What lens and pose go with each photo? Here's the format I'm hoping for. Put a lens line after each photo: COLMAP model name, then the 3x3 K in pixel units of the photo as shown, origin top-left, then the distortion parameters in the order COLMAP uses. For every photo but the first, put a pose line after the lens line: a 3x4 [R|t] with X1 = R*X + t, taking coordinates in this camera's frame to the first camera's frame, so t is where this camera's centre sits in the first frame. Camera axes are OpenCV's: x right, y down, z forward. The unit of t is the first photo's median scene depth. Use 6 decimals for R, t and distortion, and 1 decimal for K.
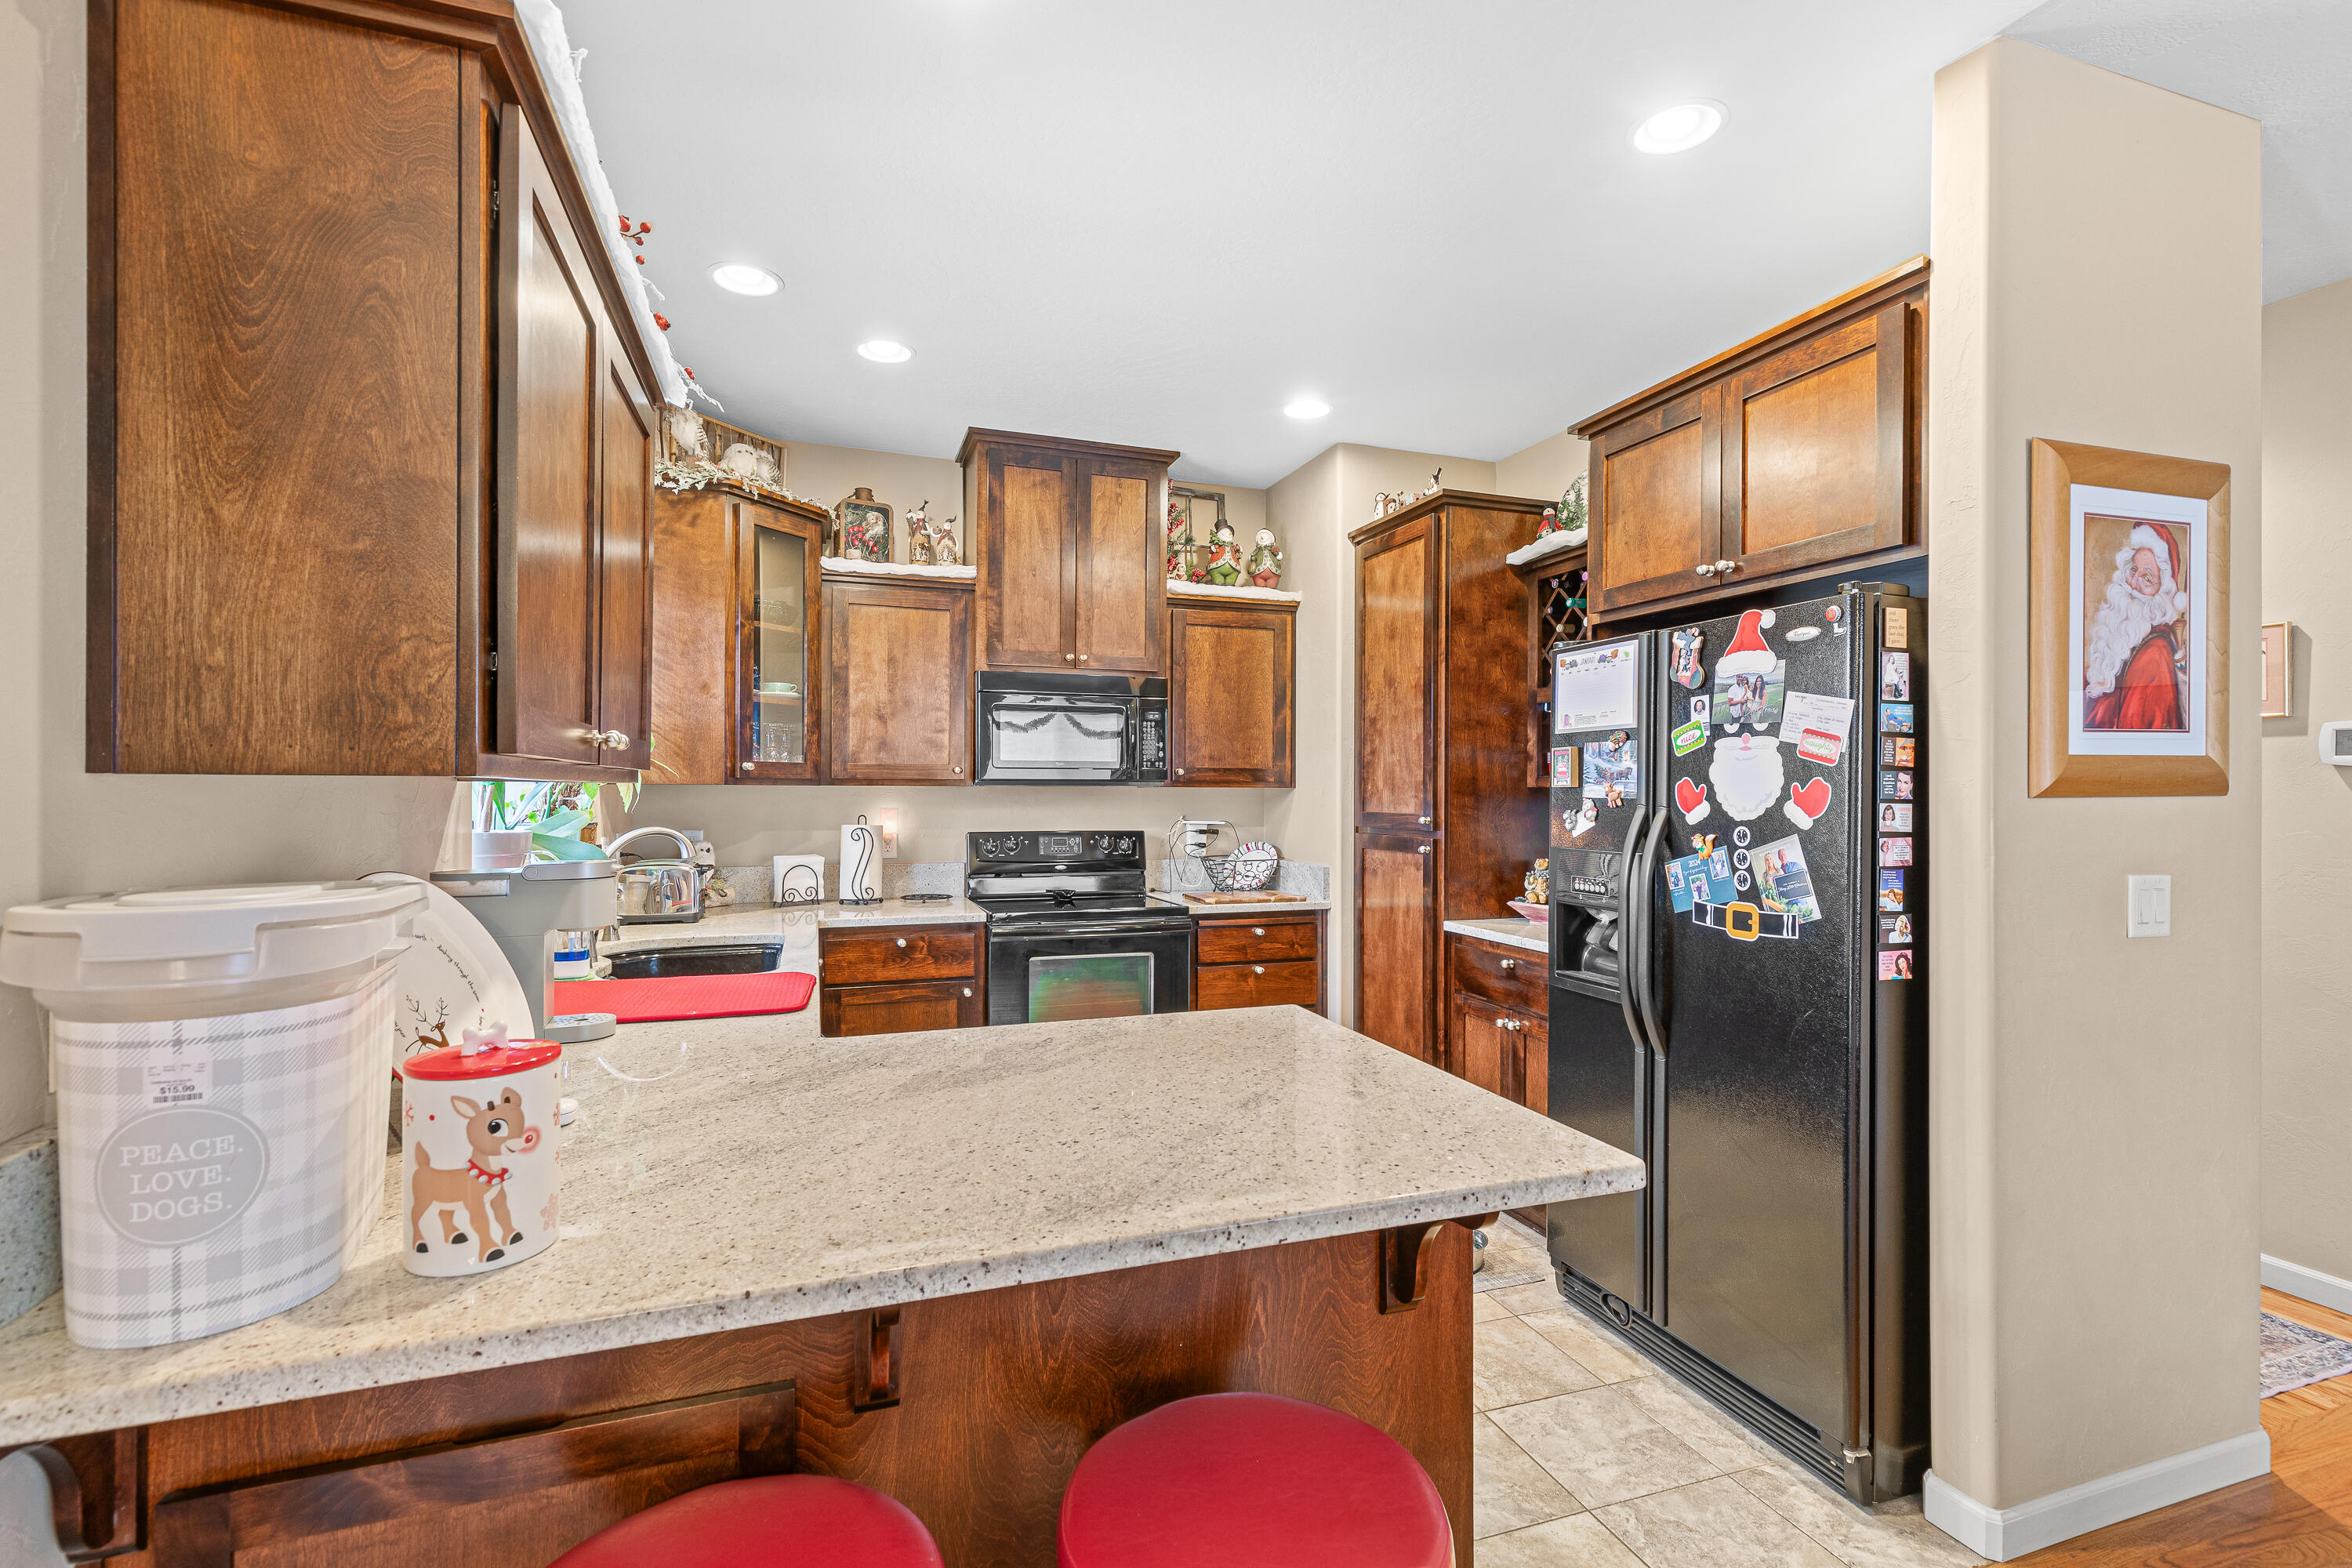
lens RADIAL K [[1062.3, 0, 1189.6], [0, 1062.3, 789.6], [0, 0, 1]] dist [0.010477, -0.001826]
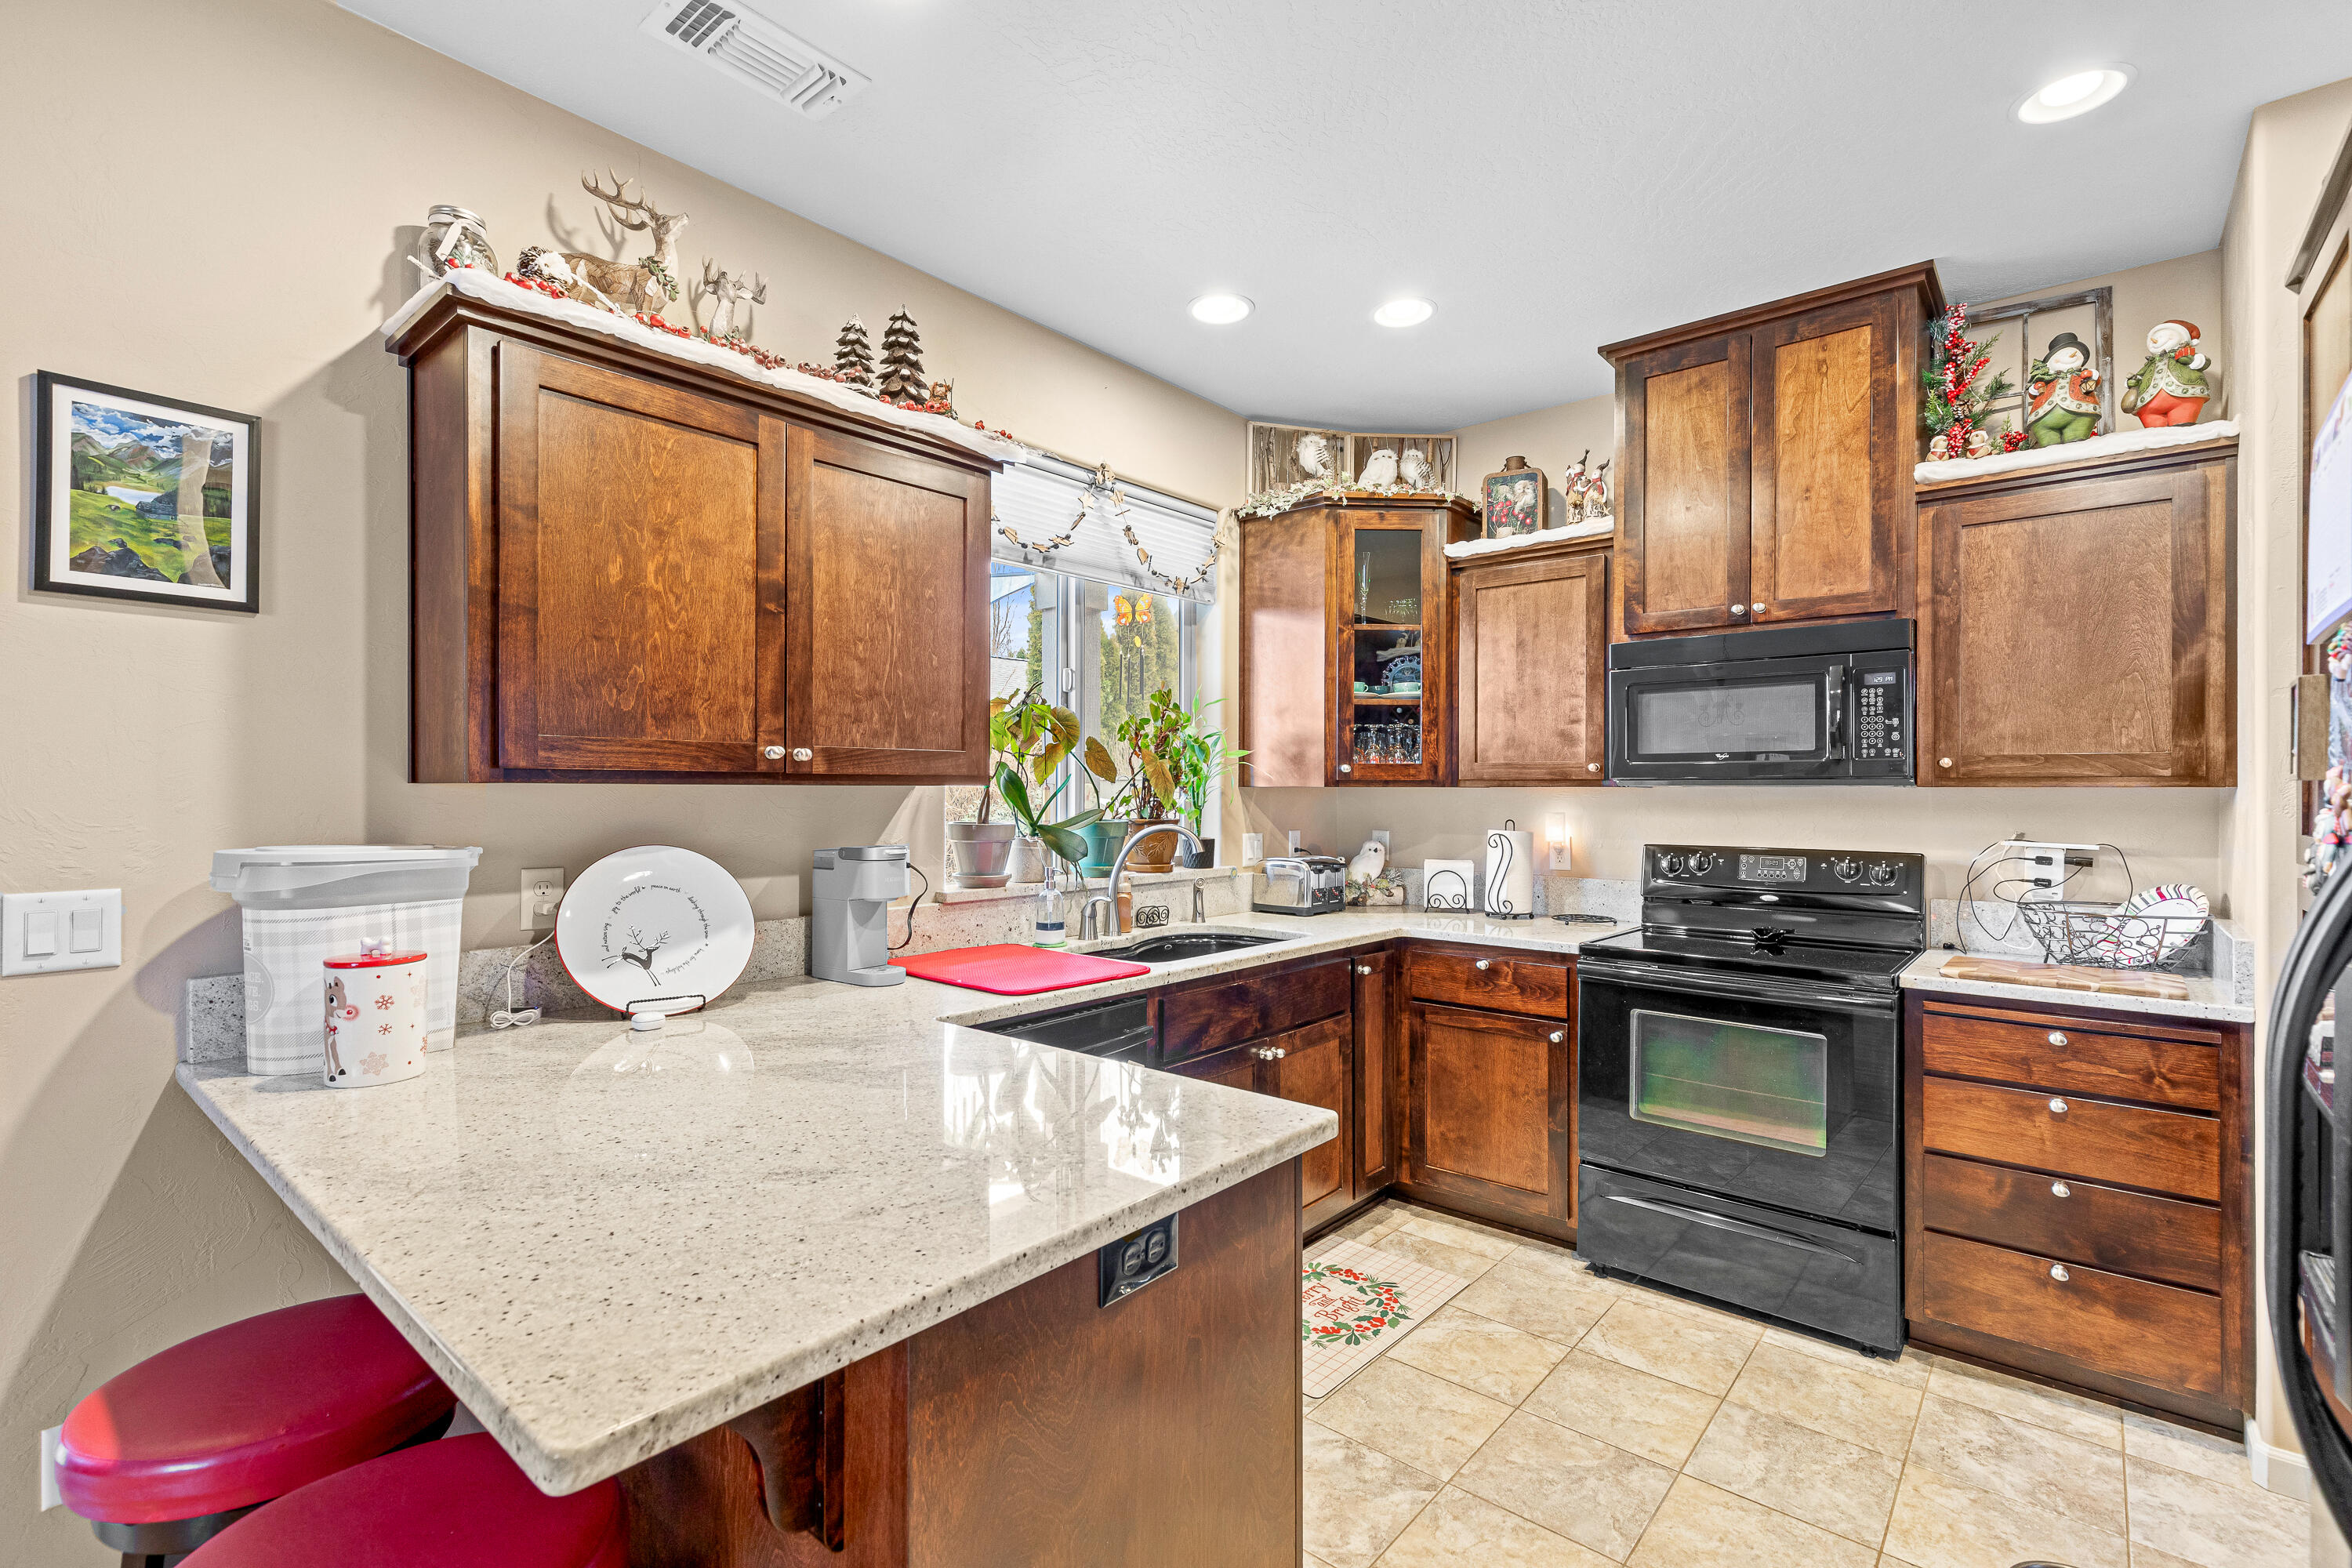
lens RADIAL K [[1062.3, 0, 1180.0], [0, 1062.3, 787.2], [0, 0, 1]] dist [0.010477, -0.001826]
pose [[0.501874, -0.004566, -0.864929, 0.330286], [0.001100, 0.999989, -0.004641, 0.000304], [0.864940, 0.001378, 0.501874, 0.304793]]
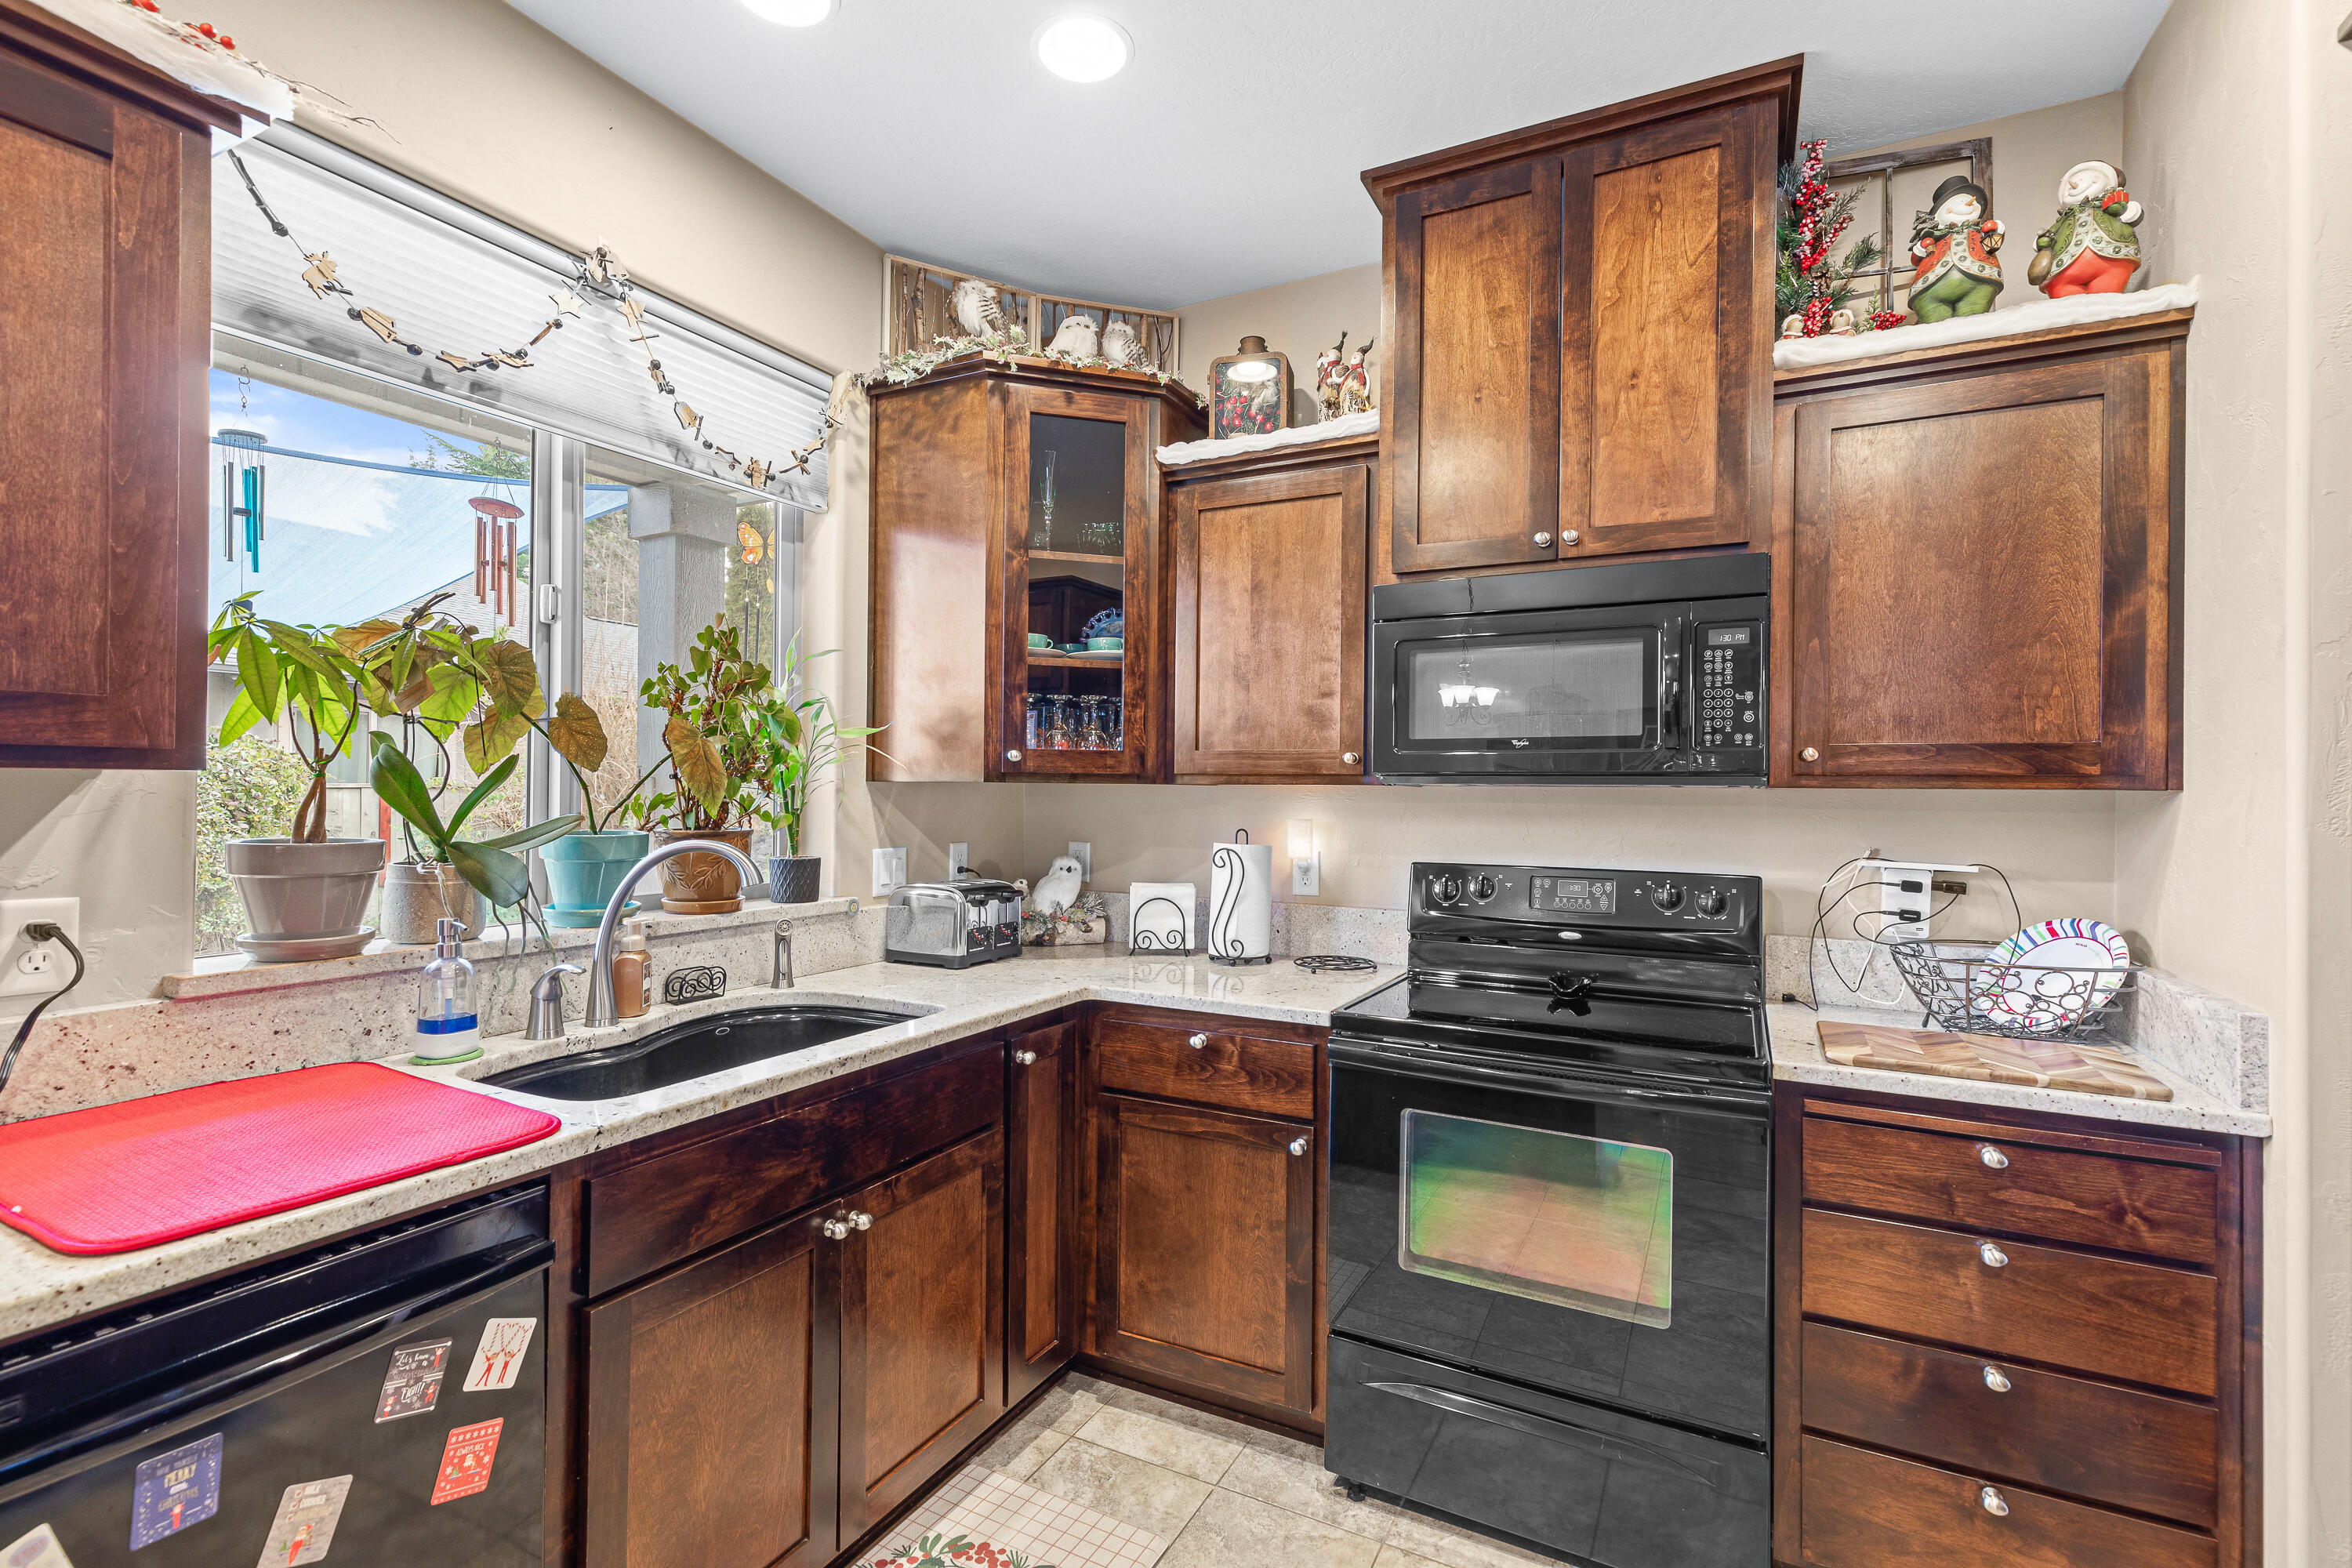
lens RADIAL K [[1062.3, 0, 1179.4], [0, 1062.3, 786.5], [0, 0, 1]] dist [0.010477, -0.001826]
pose [[0.681690, 0.000018, -0.731641, 0.150725], [-0.005893, 0.999968, -0.005466, 0.001262], [0.731617, 0.008037, 0.681668, 0.517033]]
